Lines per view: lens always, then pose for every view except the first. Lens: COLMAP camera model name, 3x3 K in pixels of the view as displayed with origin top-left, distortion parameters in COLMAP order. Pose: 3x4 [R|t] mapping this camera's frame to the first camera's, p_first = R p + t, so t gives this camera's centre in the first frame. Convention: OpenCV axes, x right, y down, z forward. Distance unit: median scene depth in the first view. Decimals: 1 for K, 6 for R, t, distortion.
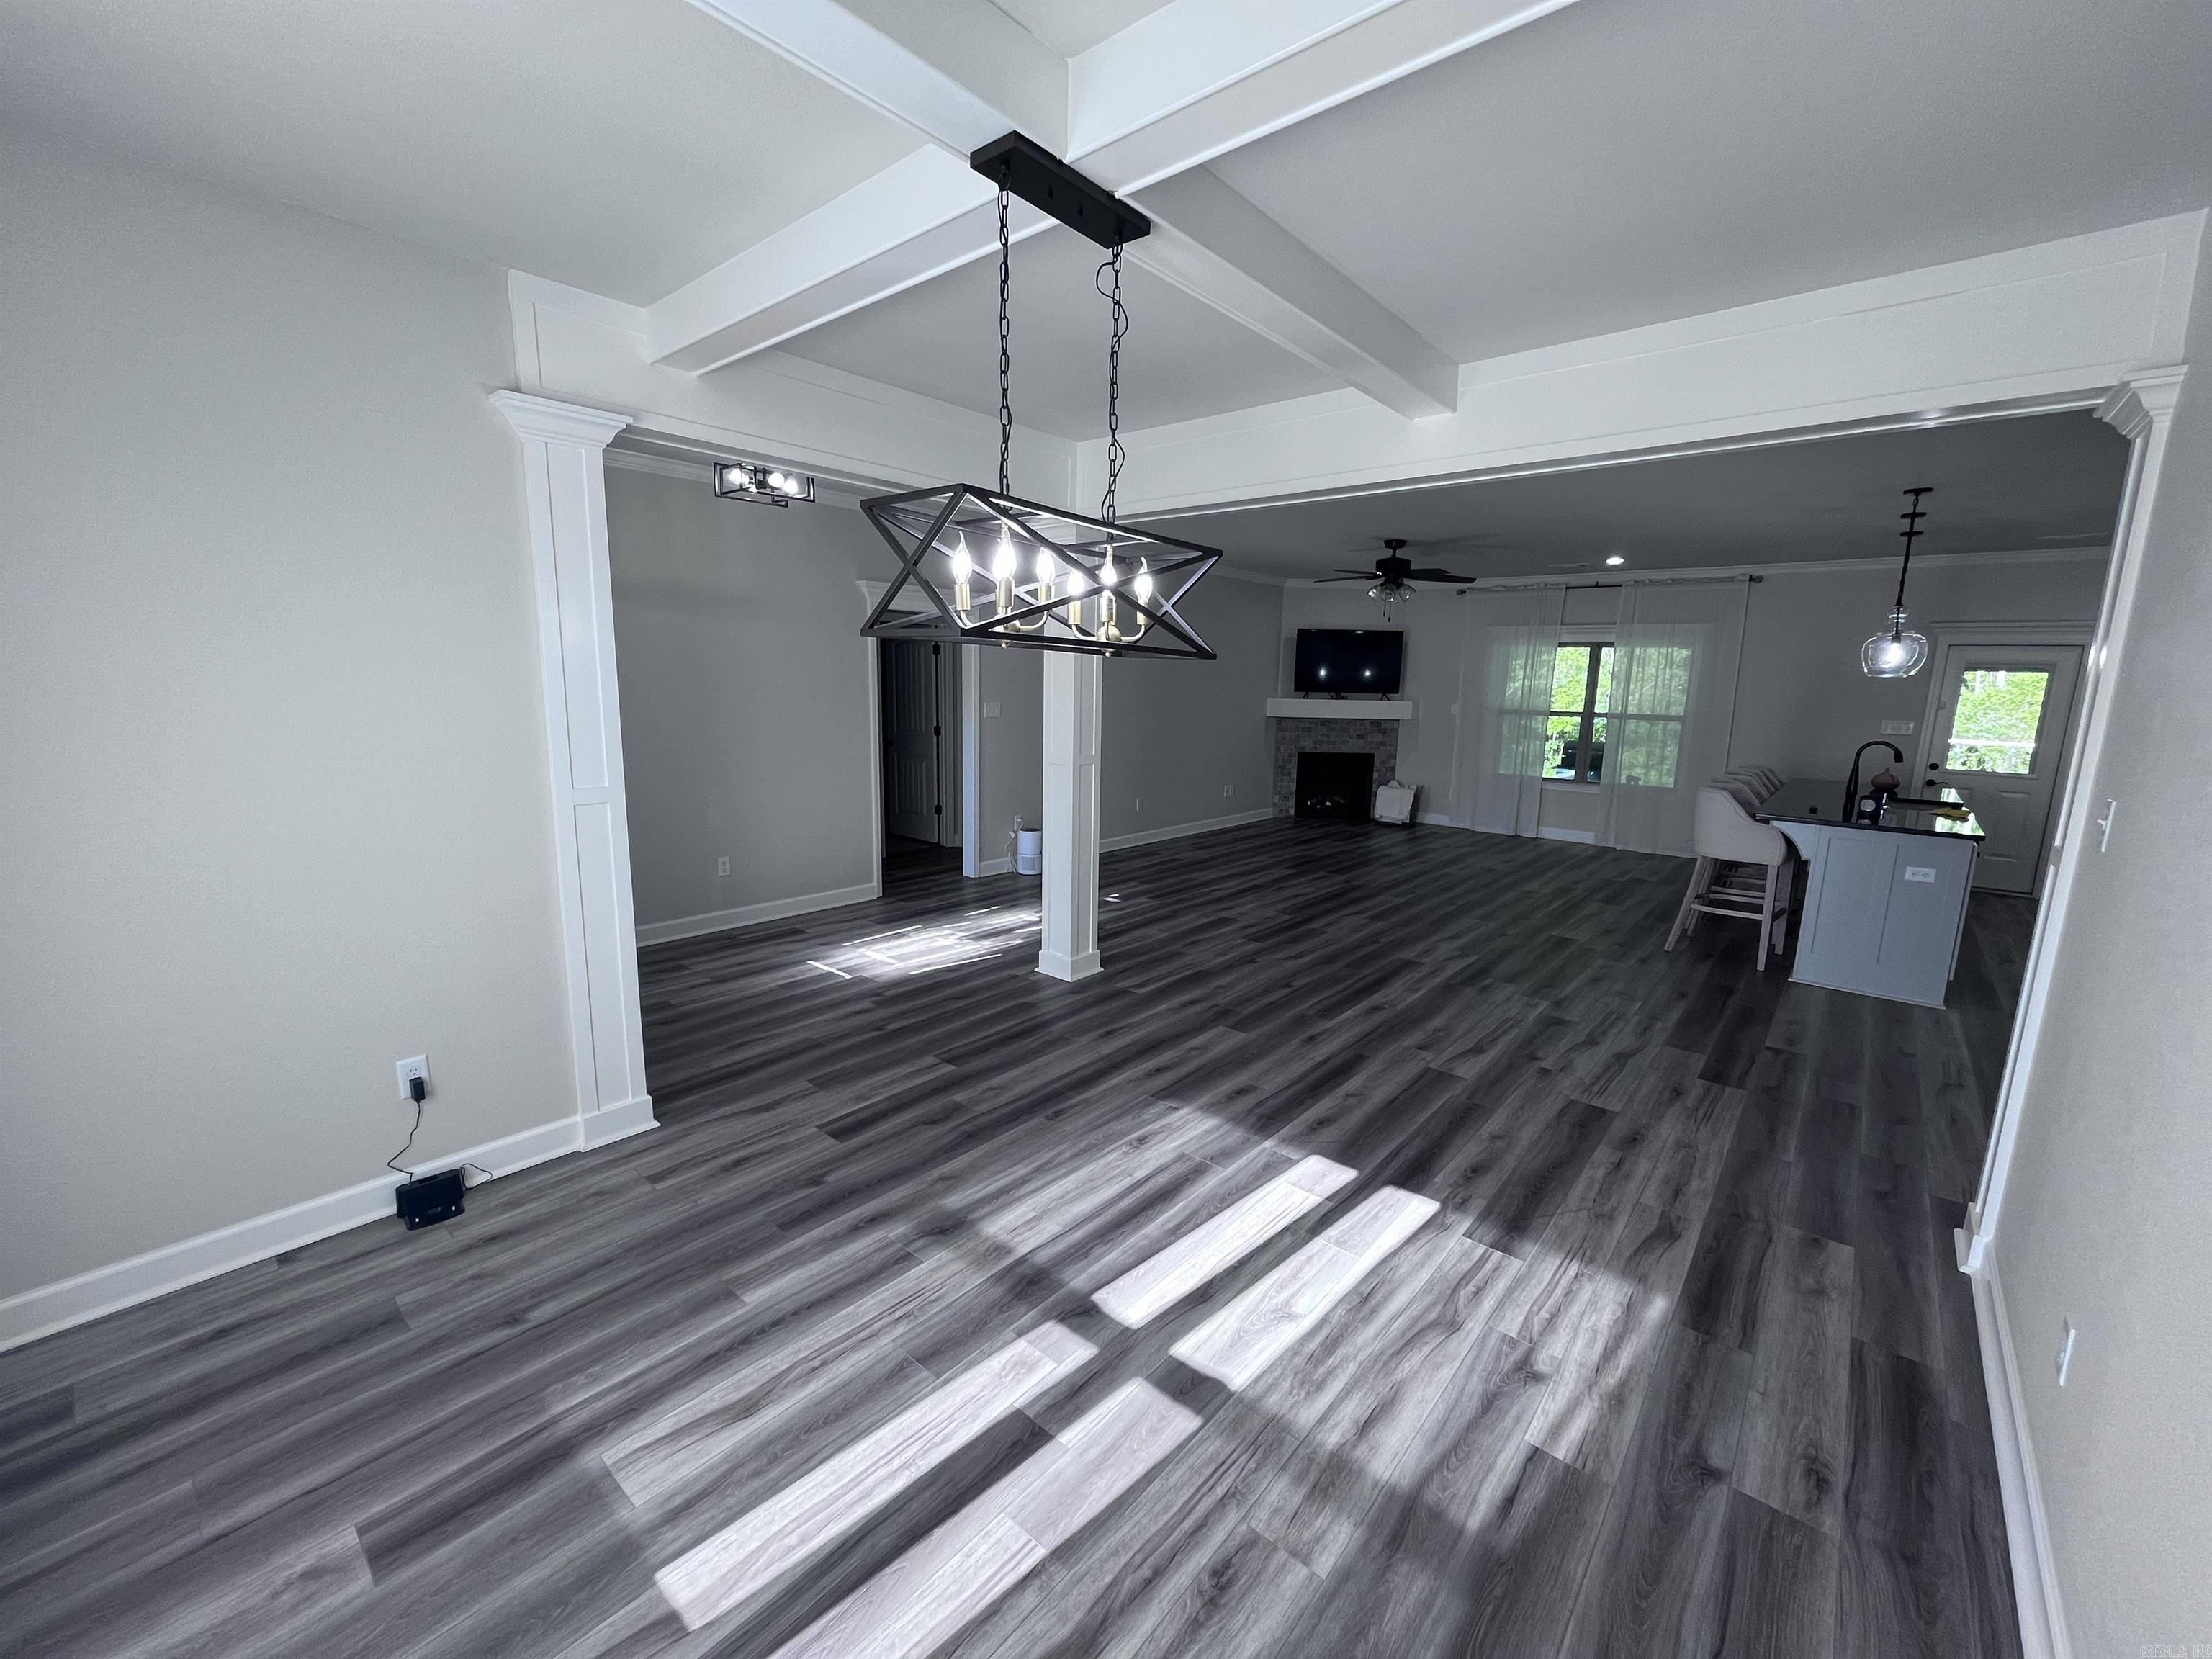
lens RADIAL K [[890.5, 0, 1111.8], [0, 890.5, 833.8], [0, 0, 1]] dist [-0.003312, 0.000182]
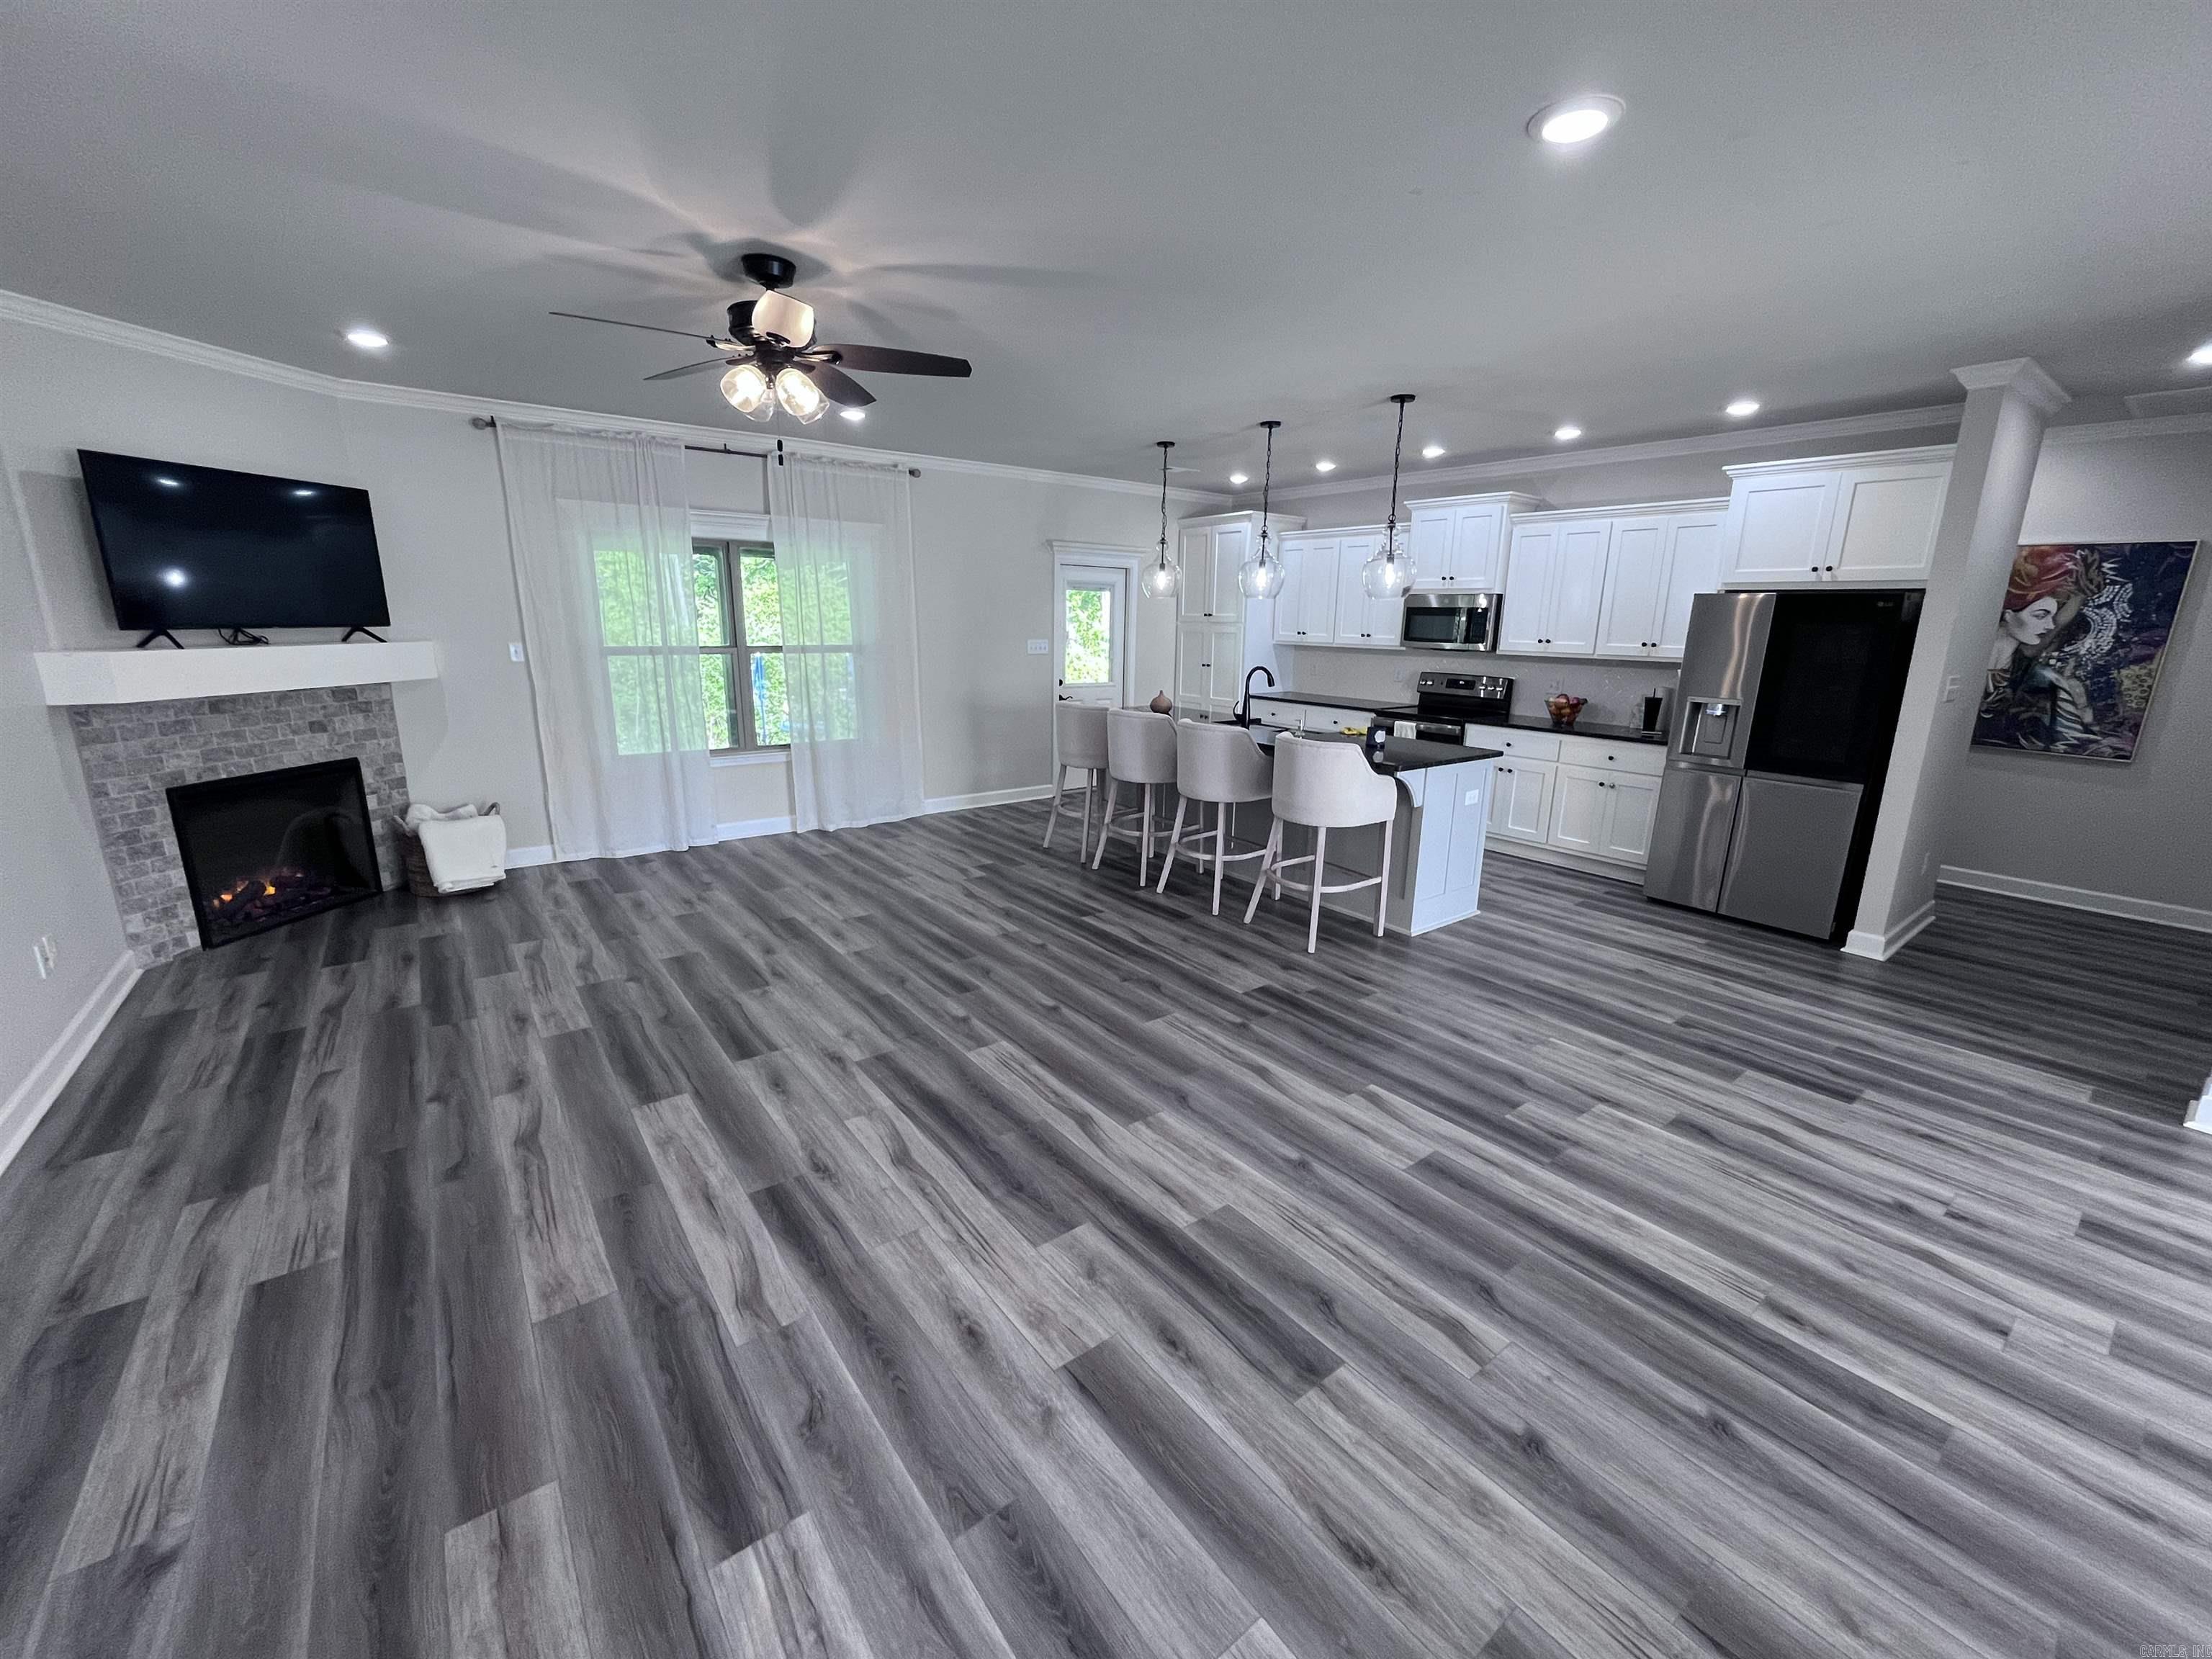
lens RADIAL K [[890.5, 0, 1106.0], [0, 890.5, 830.2], [0, 0, 1]] dist [-0.003312, 0.000182]
pose [[0.209024, -0.250273, 0.945342, -0.138367], [0.159657, 0.962459, 0.219503, -0.180786], [-0.964789, 0.105049, 0.241135, 0.998922]]
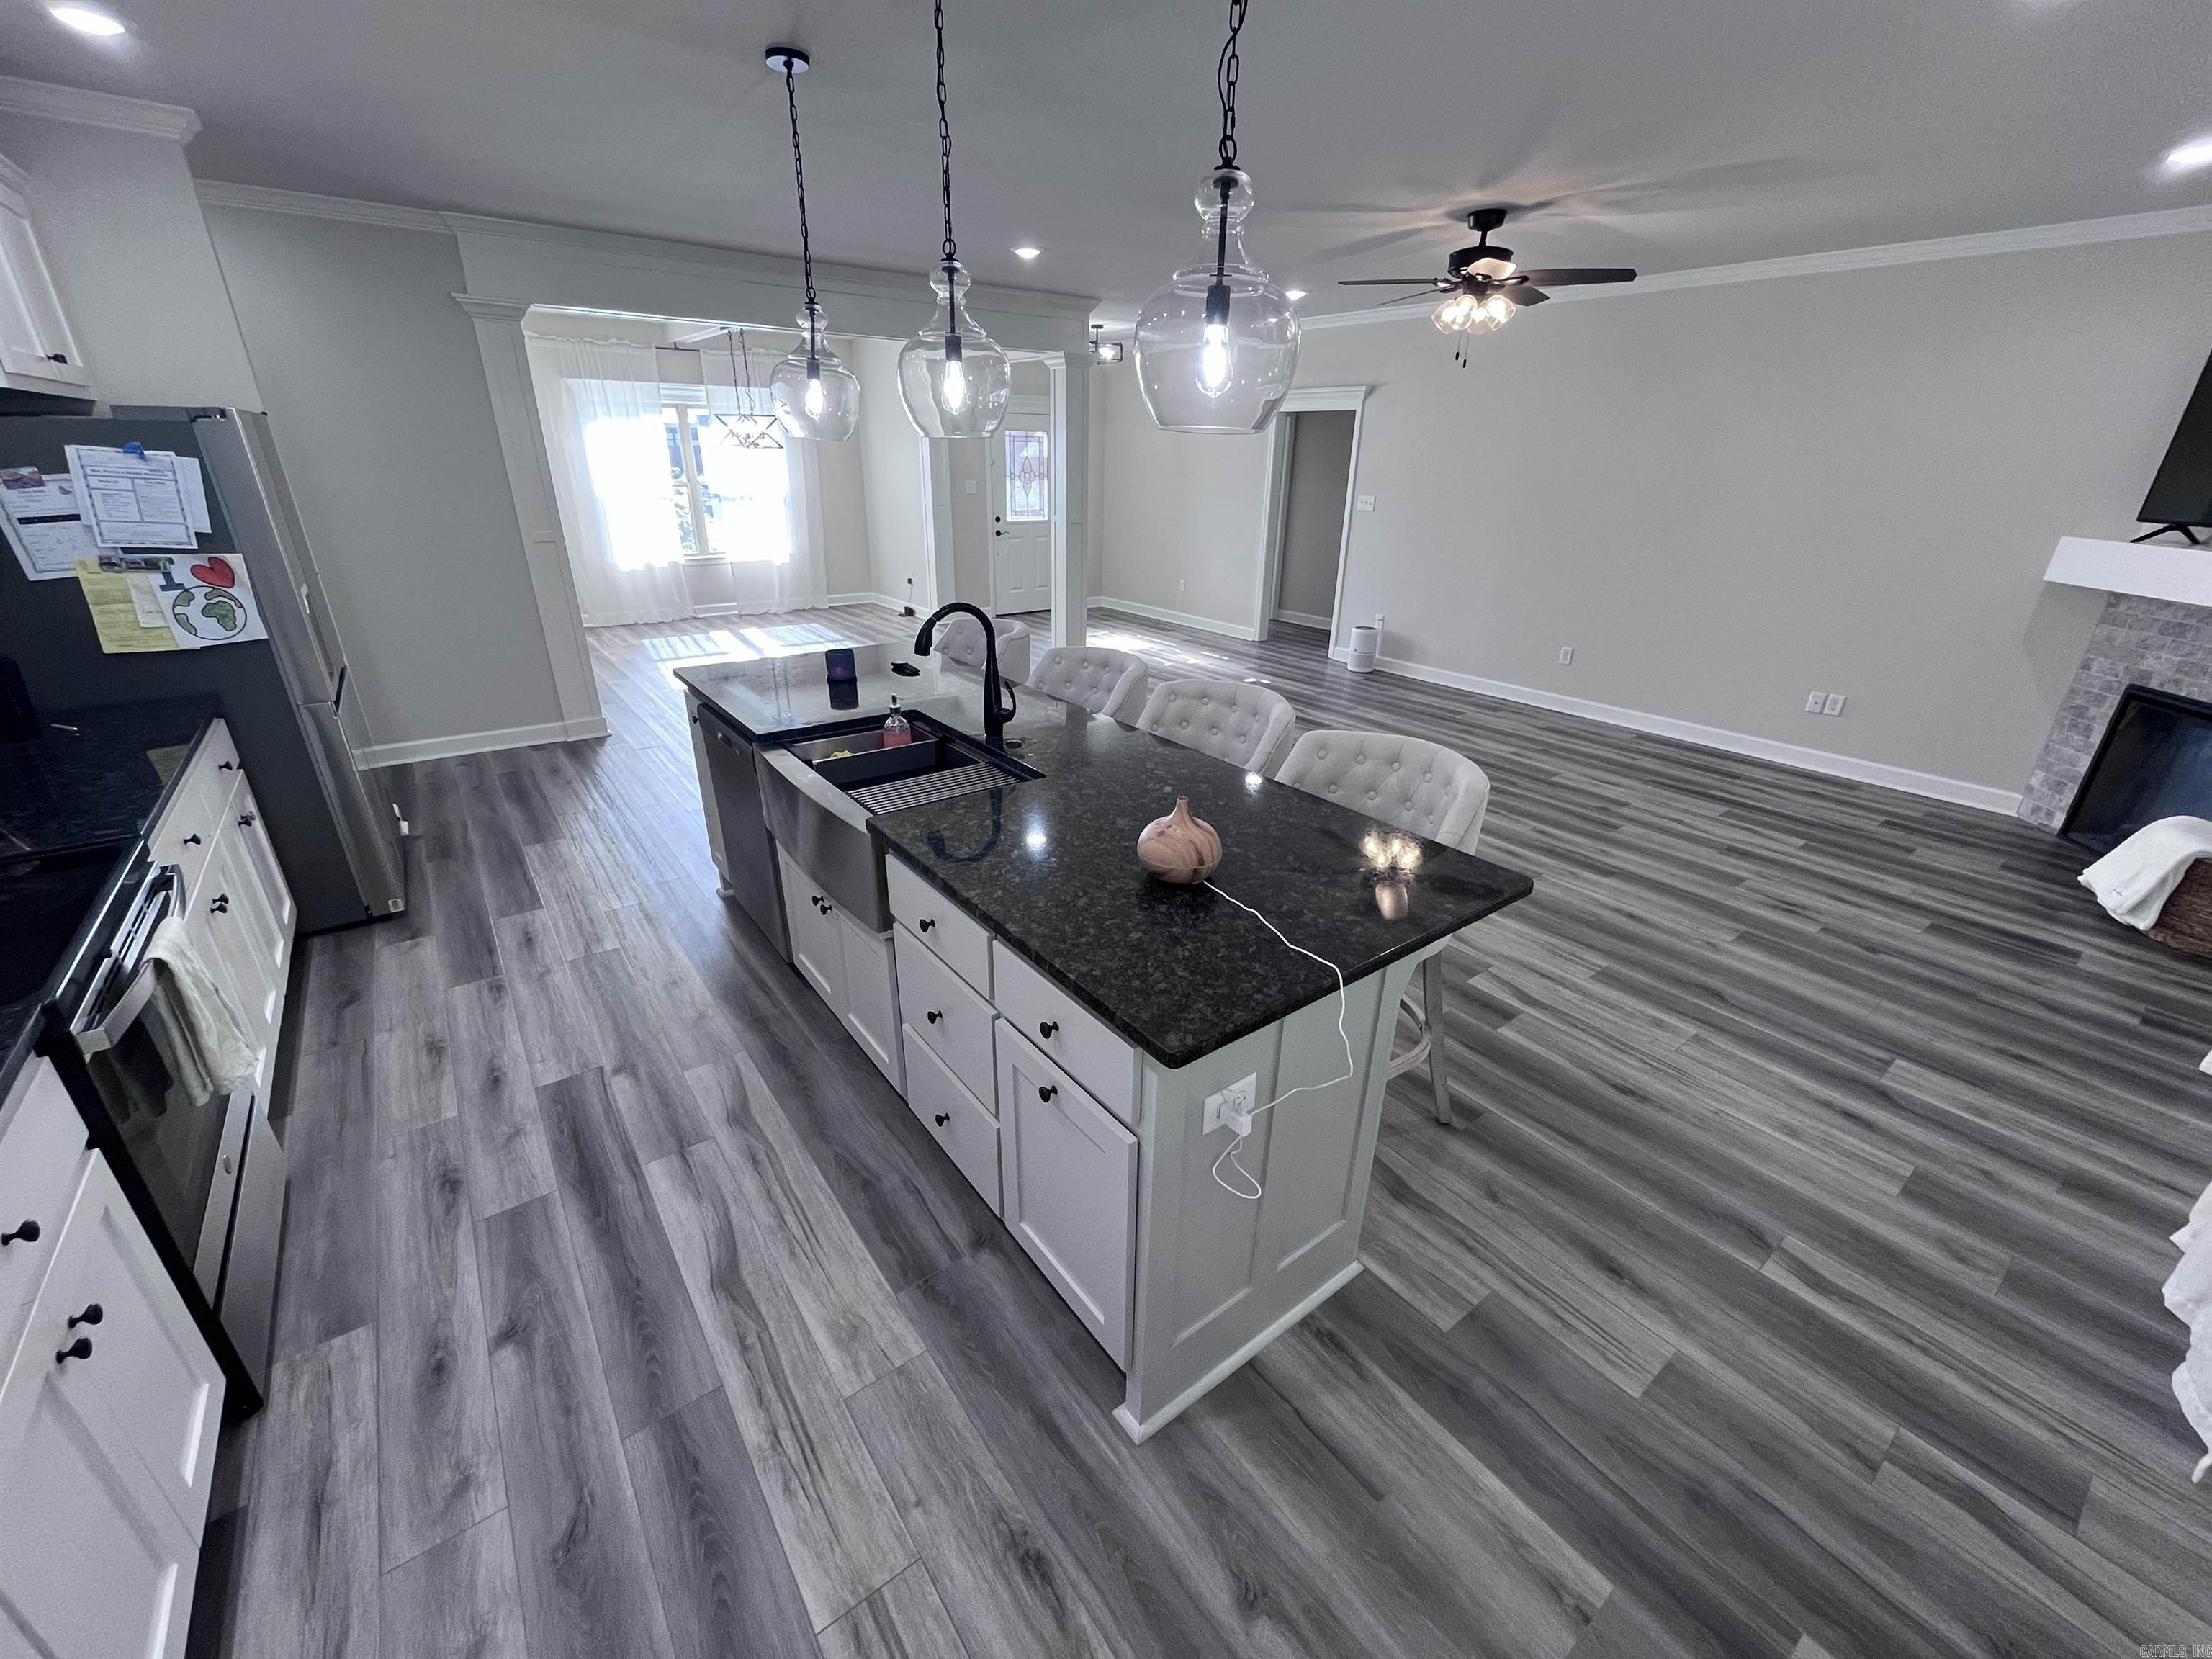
lens RADIAL K [[890.5, 0, 1106.3], [0, 890.5, 828.0], [0, 0, 1]] dist [-0.003312, 0.000182]
pose [[-0.210884, 0.357265, -0.909884, 1.327957], [-0.192228, 0.897485, 0.396950, -0.198674], [0.958424, 0.258615, -0.120589, 1.205878]]
